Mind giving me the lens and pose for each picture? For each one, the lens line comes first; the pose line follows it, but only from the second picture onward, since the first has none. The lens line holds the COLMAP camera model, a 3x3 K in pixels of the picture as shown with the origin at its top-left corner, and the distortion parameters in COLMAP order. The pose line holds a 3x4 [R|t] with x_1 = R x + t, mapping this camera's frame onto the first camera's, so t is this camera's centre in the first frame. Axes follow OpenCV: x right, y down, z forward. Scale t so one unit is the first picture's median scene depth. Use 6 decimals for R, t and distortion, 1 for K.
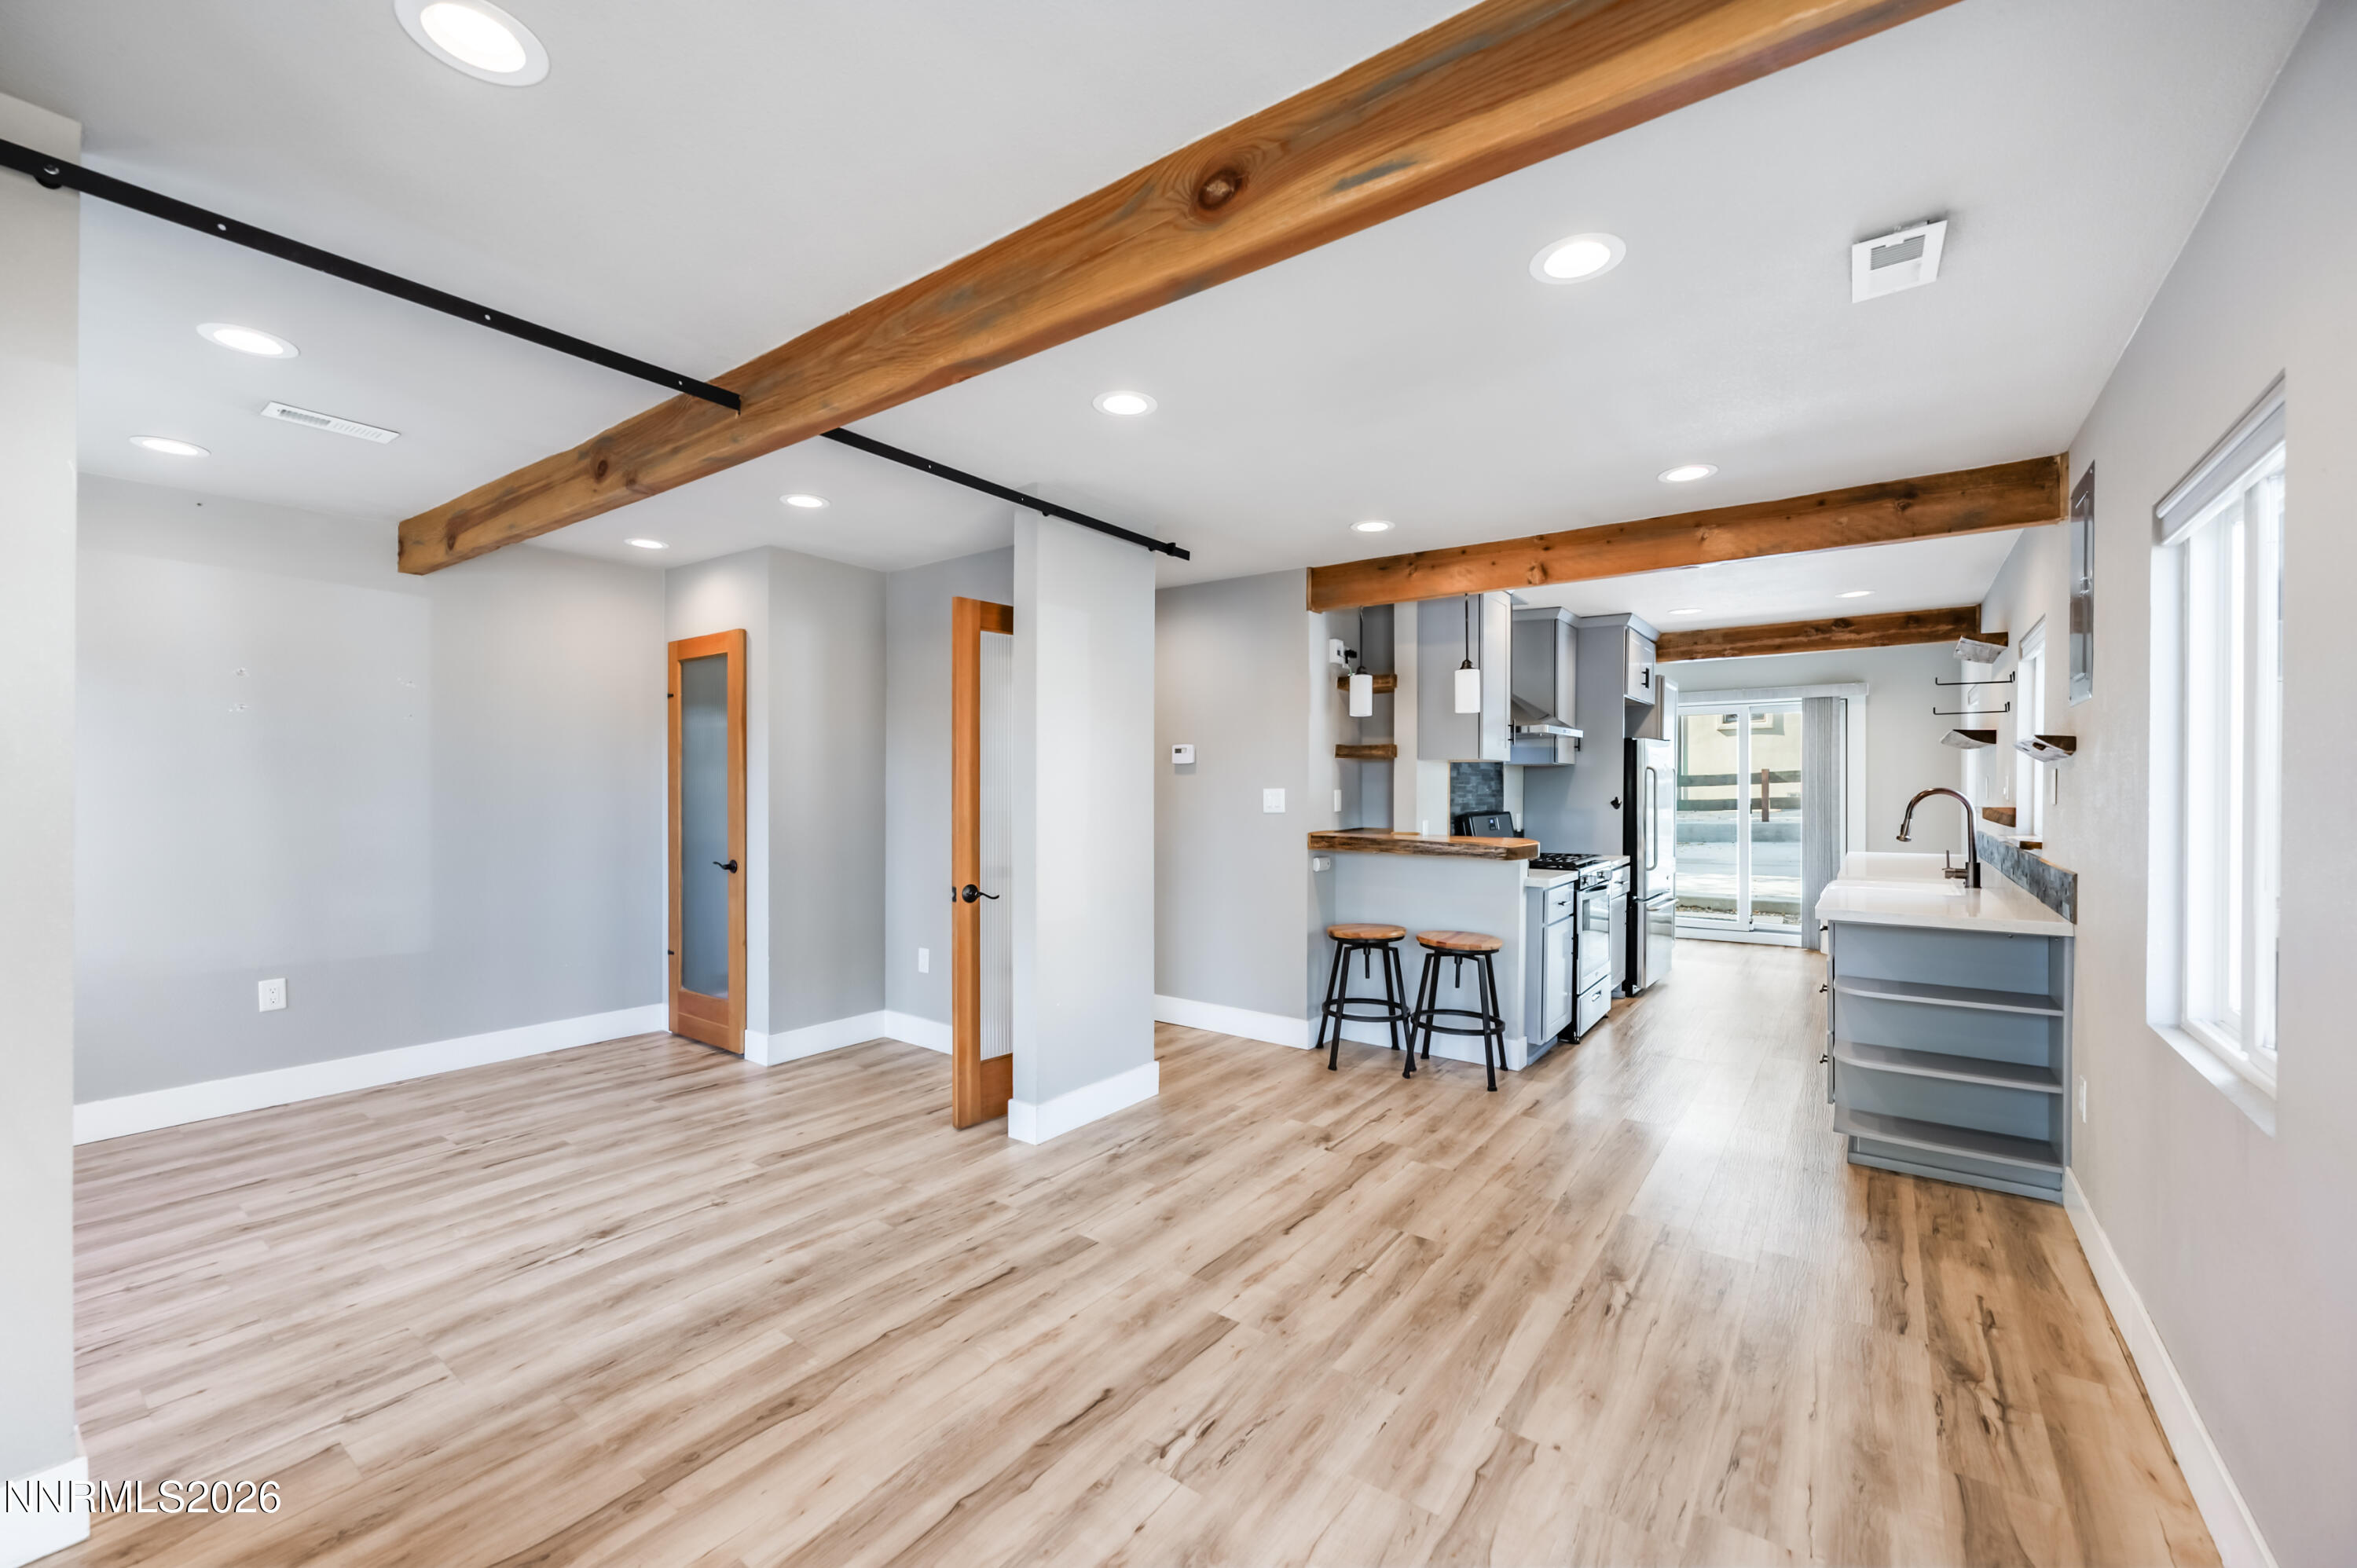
lens RADIAL K [[952.0, 0, 1200.4], [0, 952.0, 792.2], [0, 0, 1]] dist [0.001416, 0.000125]
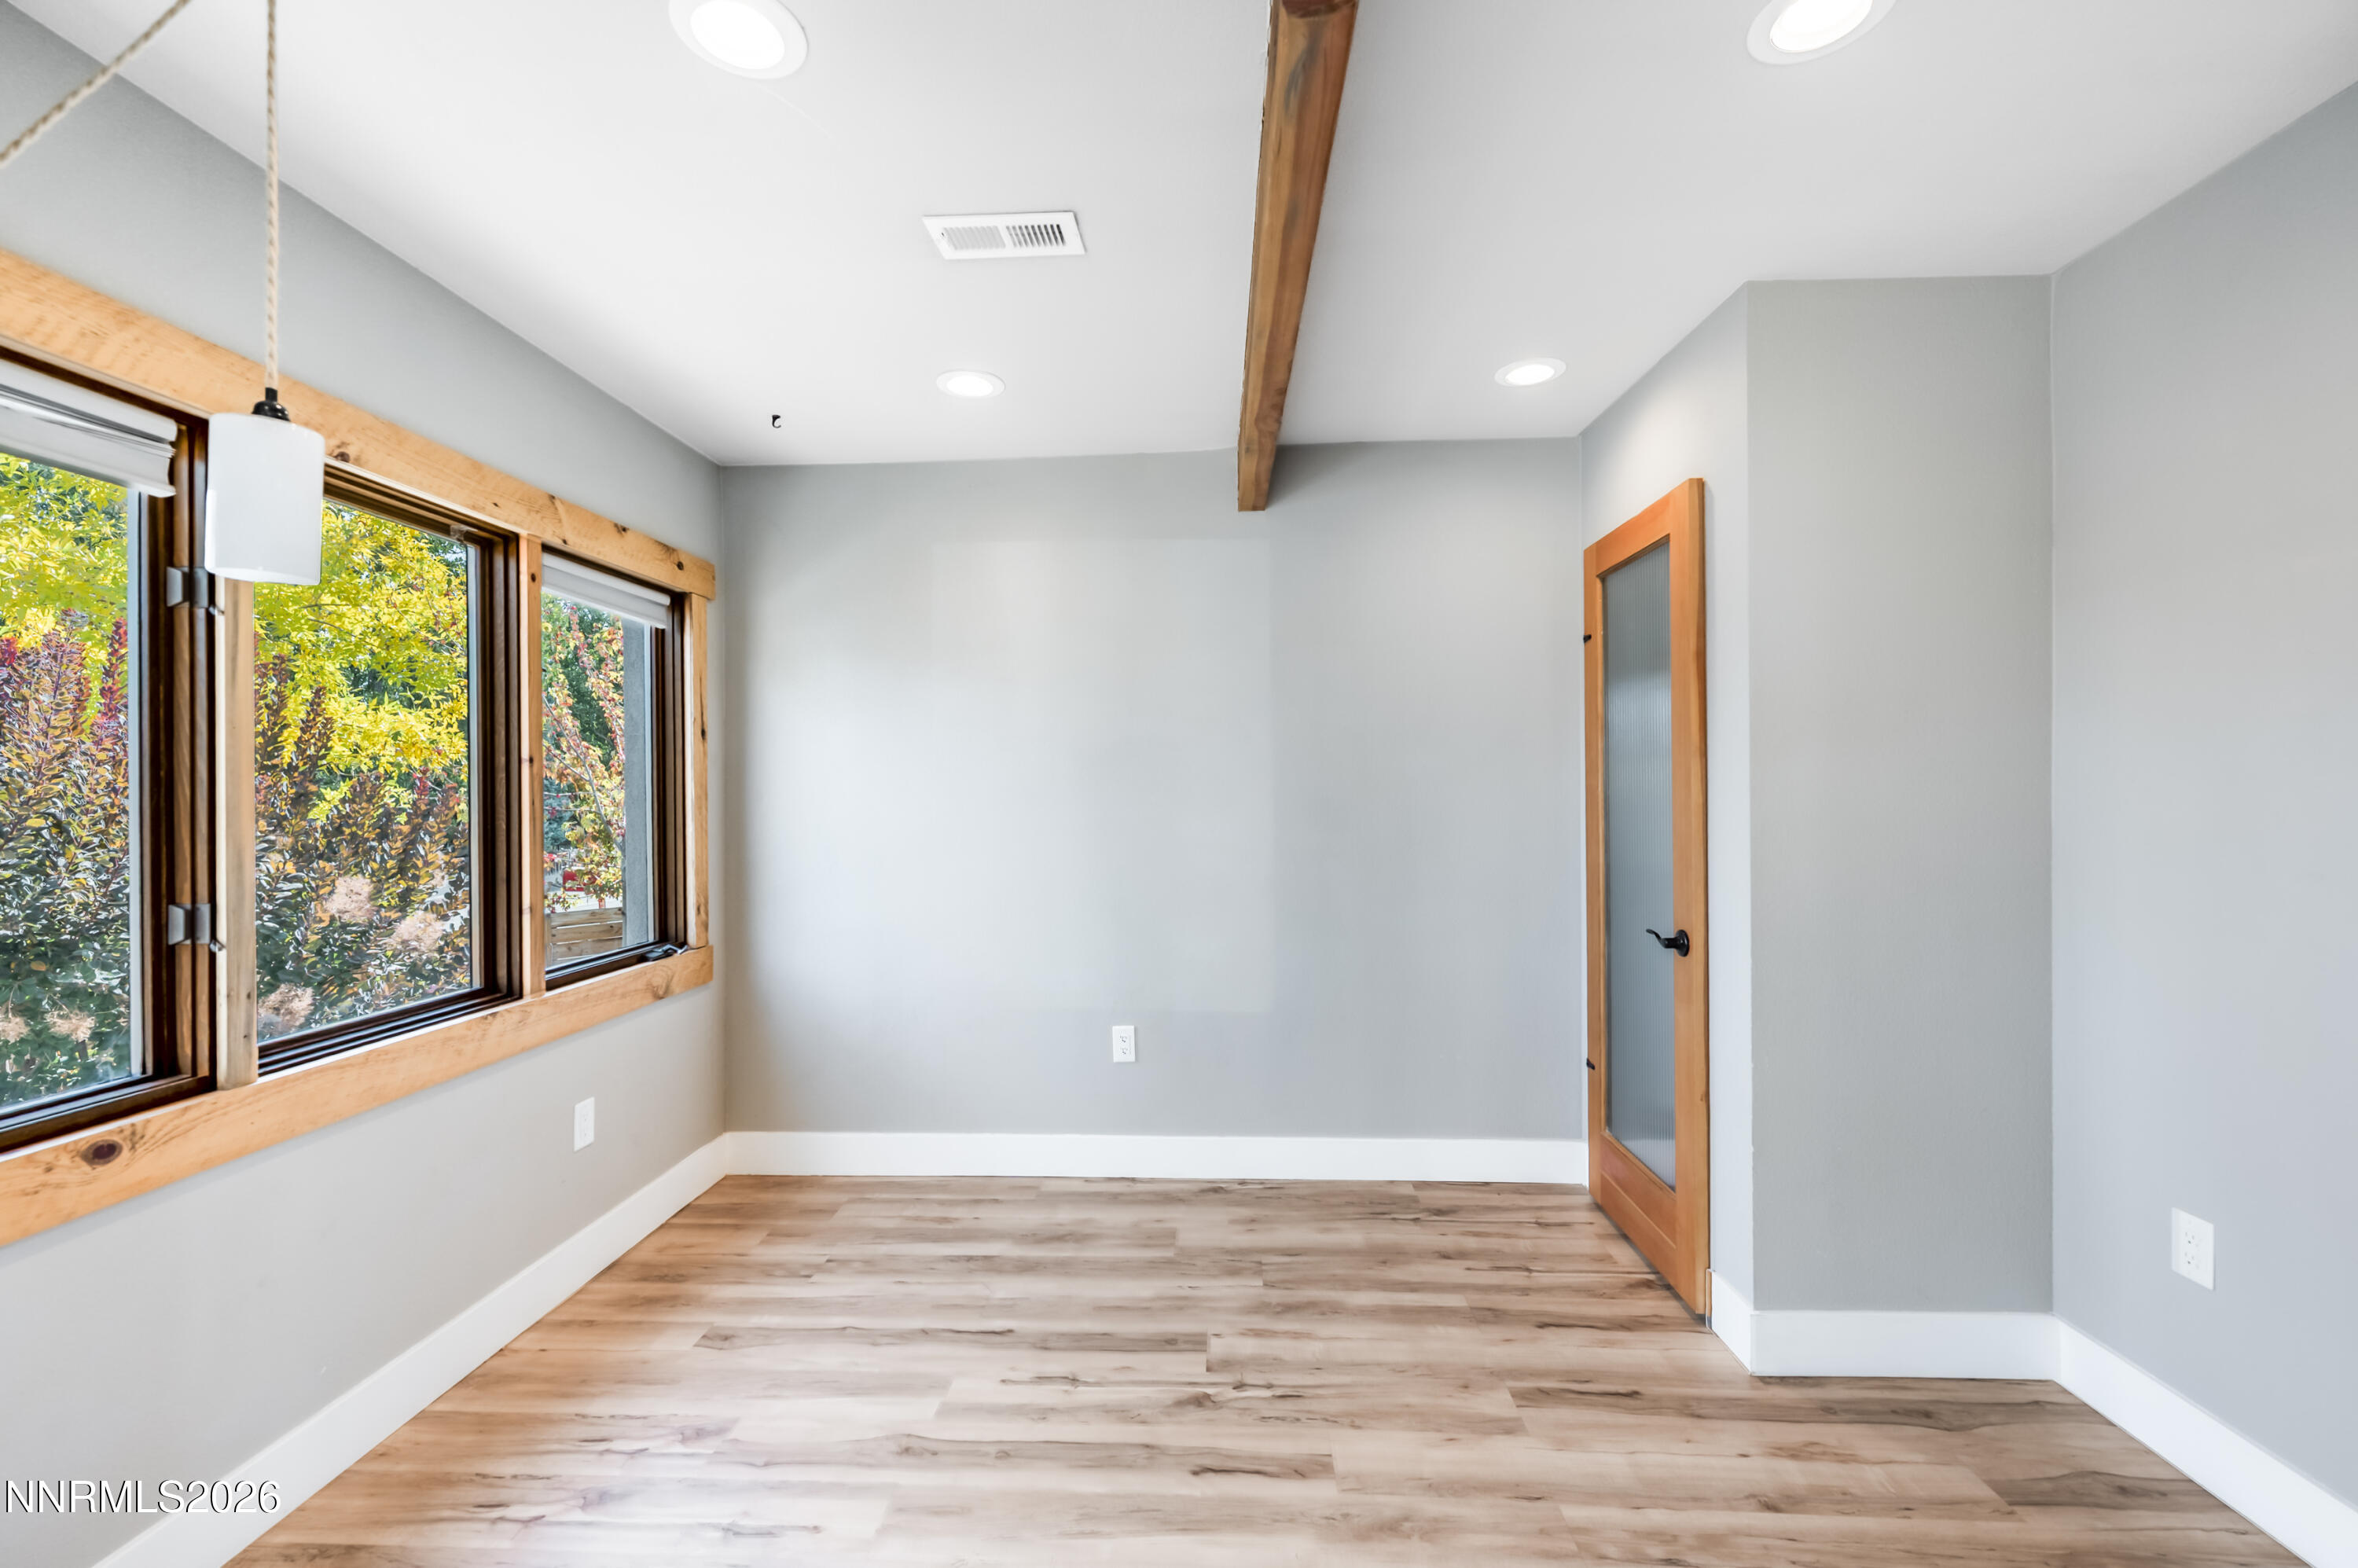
lens RADIAL K [[993.5, 0, 1155.4], [0, 993.5, 787.0], [0, 0, 1]] dist [-0.001015, 0.000322]
pose [[0.535349, -0.009665, -0.844576, -0.222669], [0.006837, 0.999951, -0.007109, -0.004961], [0.844603, -0.001969, 0.535389, 0.559965]]
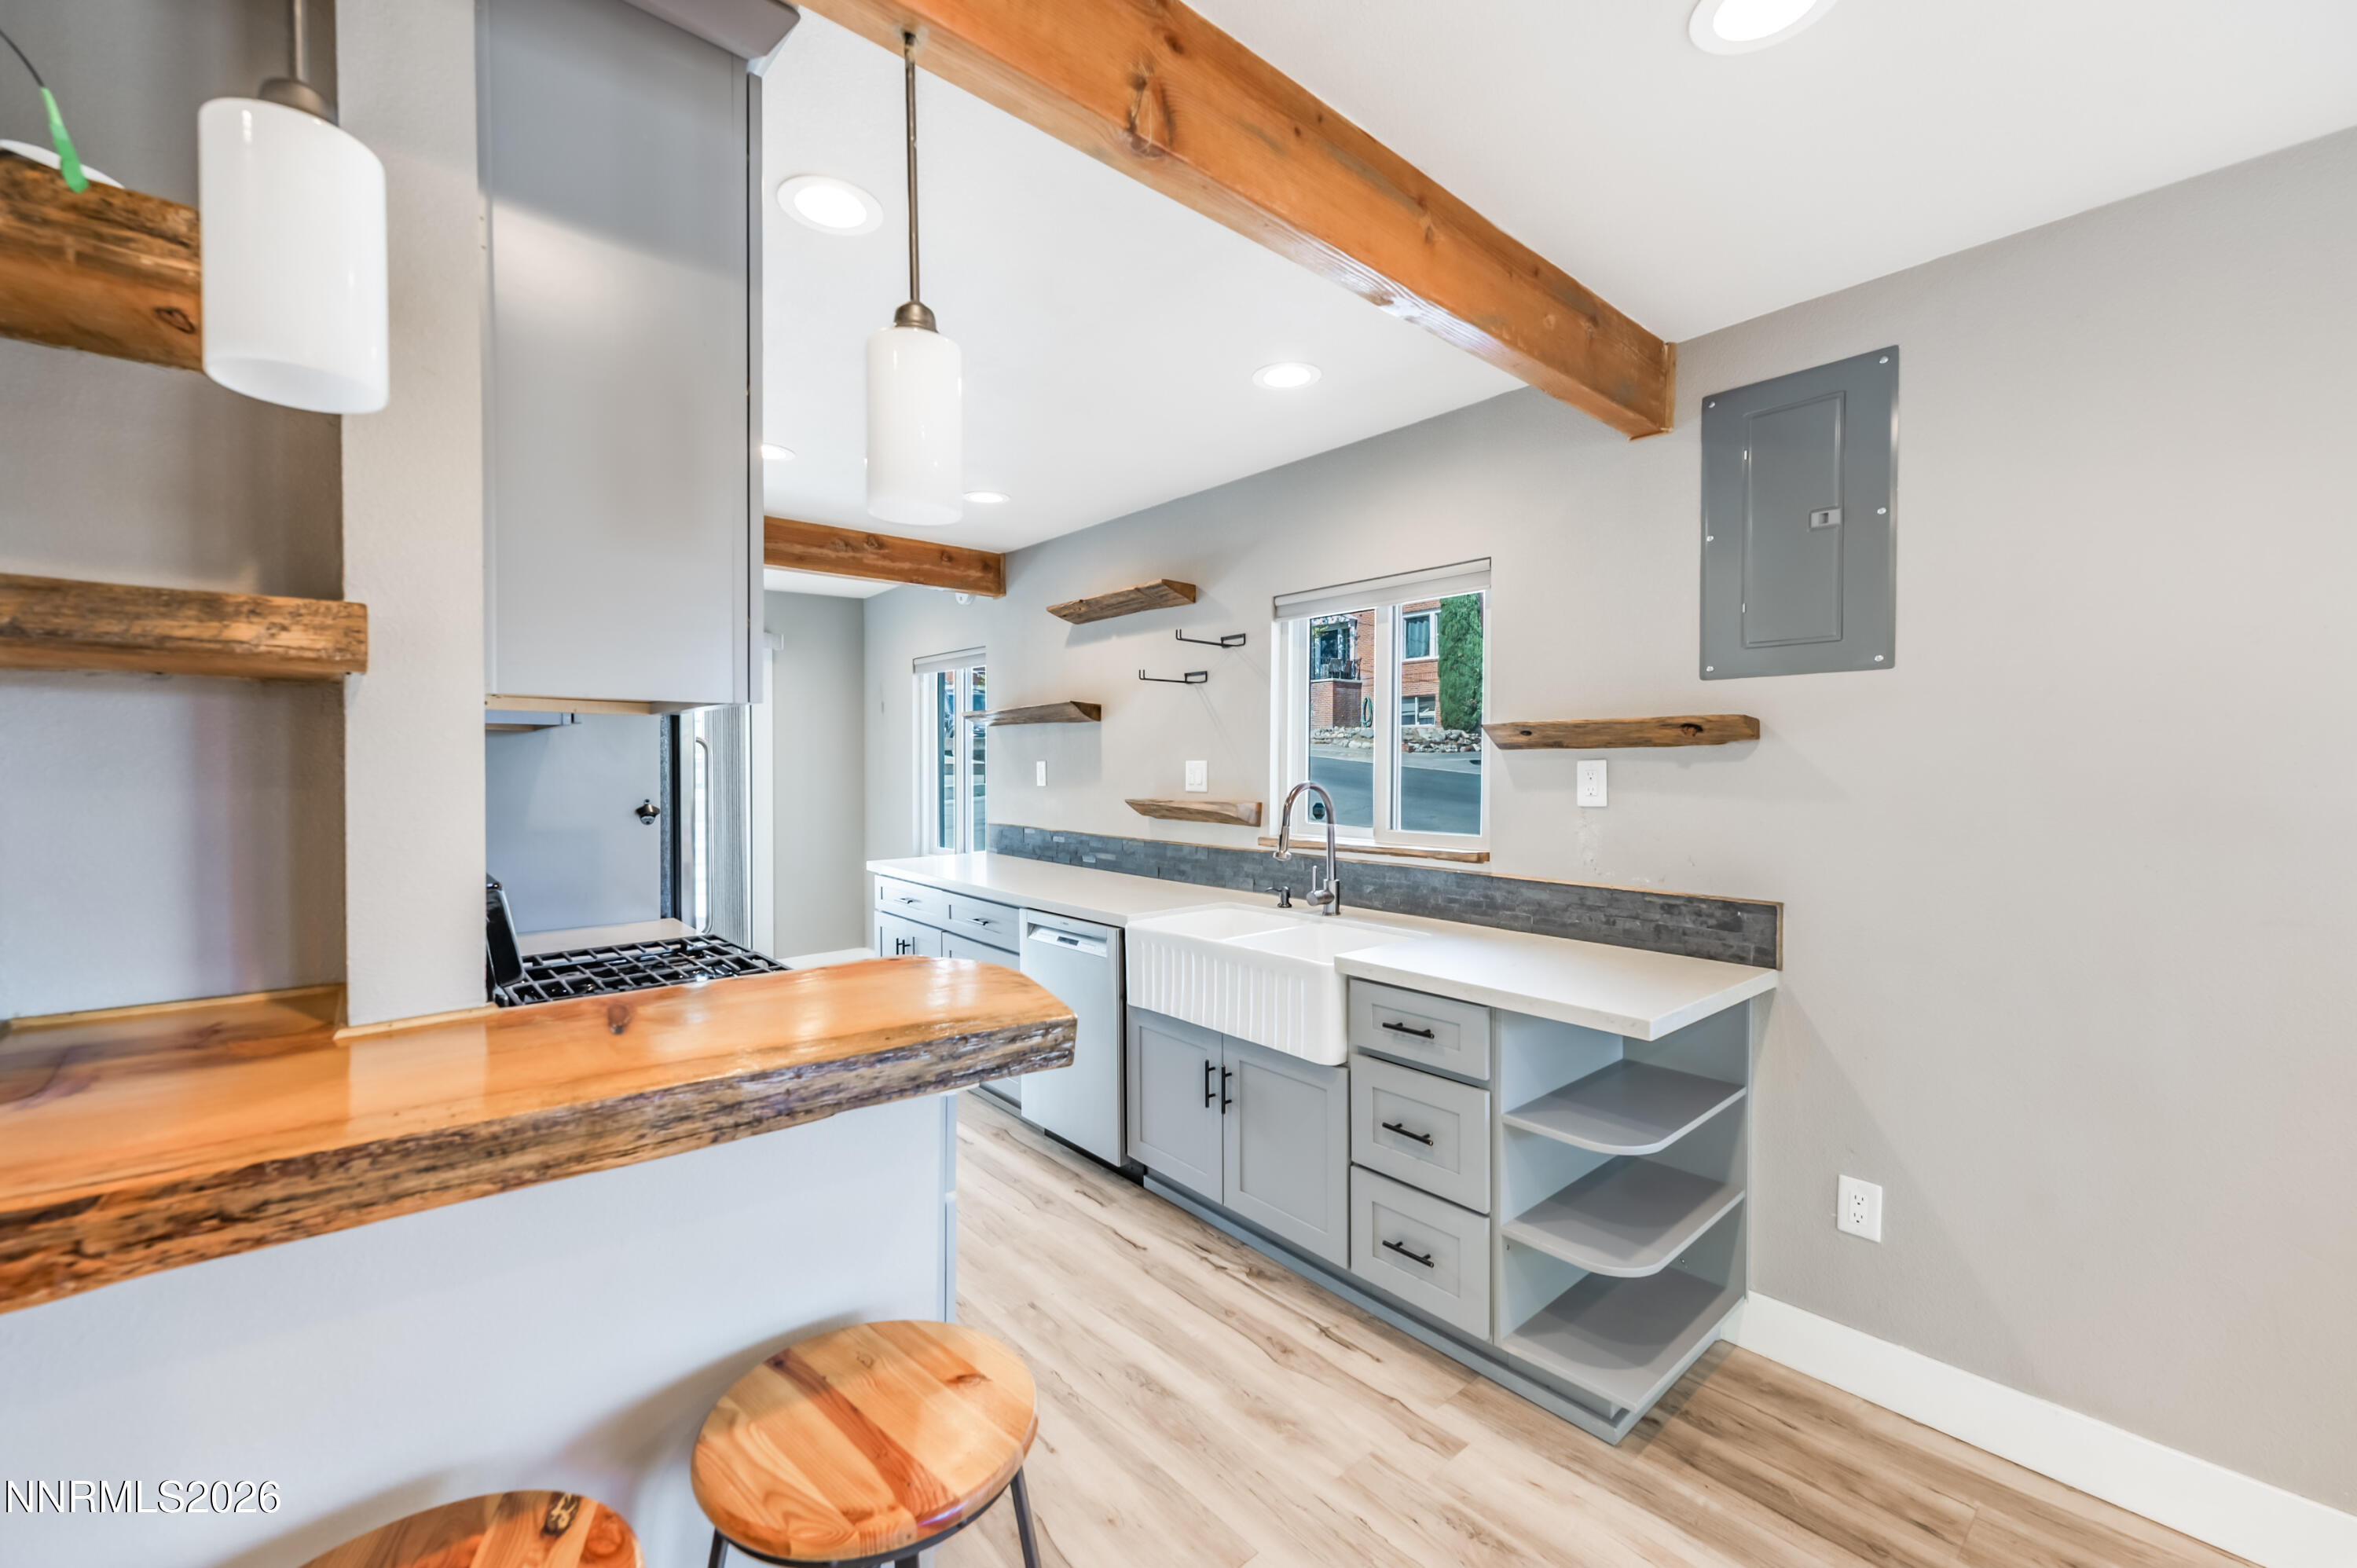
lens RADIAL K [[947.7, 0, 1146.7], [0, 947.7, 786.2], [0, 0, 1]] dist [0.000974, 0.000267]
pose [[0.259292, -0.027547, 0.965406, 0.059209], [0.003407, 0.999613, 0.027608, -0.021560], [-0.965793, -0.003869, 0.259285, 0.988137]]
